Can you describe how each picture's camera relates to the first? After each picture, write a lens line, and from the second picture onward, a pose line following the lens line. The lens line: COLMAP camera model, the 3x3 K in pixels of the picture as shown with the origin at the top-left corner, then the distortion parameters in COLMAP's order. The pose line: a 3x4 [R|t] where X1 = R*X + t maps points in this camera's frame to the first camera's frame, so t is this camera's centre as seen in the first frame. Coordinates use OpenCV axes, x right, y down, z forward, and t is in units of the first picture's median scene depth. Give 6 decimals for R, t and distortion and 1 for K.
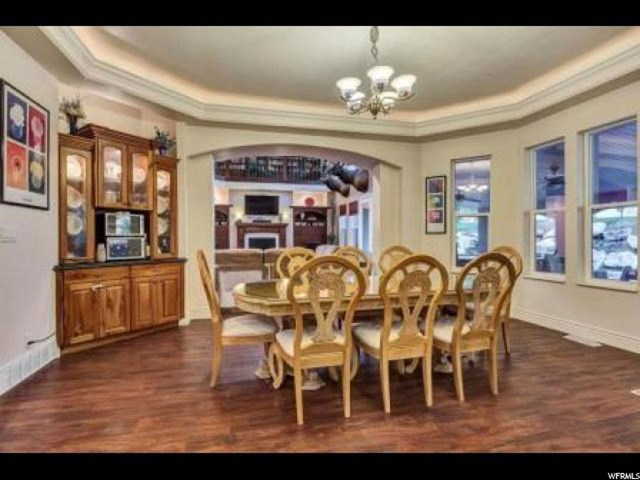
lens RADIAL K [[327.7, 0, 320.0], [0, 327.7, 240.0], [0, 0, 1]] dist [-0.002825, -0.000728]
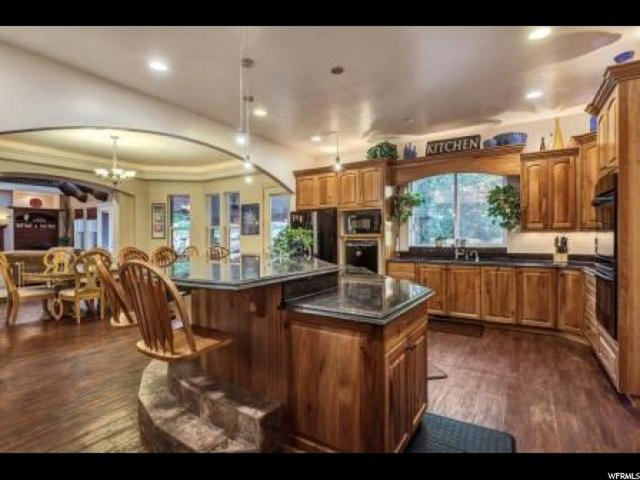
lens RADIAL K [[327.7, 0, 320.0], [0, 327.7, 240.0], [0, 0, 1]] dist [-0.002825, -0.000728]
pose [[0.746237, -0.007178, 0.665641, -0.059474], [0.006246, 0.999973, 0.003782, -0.006513], [-0.665651, 0.001335, 0.746262, -0.341848]]
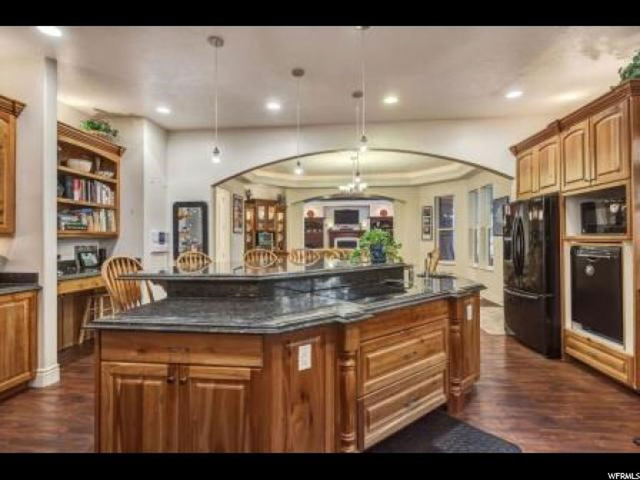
lens RADIAL K [[318.8, 0, 301.7], [0, 318.8, 240.1], [0, 0, 1]] dist [-0.000322, -0.000117]
pose [[0.926261, 0.001143, -0.376880, 0.173060], [-0.001835, 0.999997, -0.001479, -0.008110], [0.376877, 0.002062, 0.926261, -0.349823]]
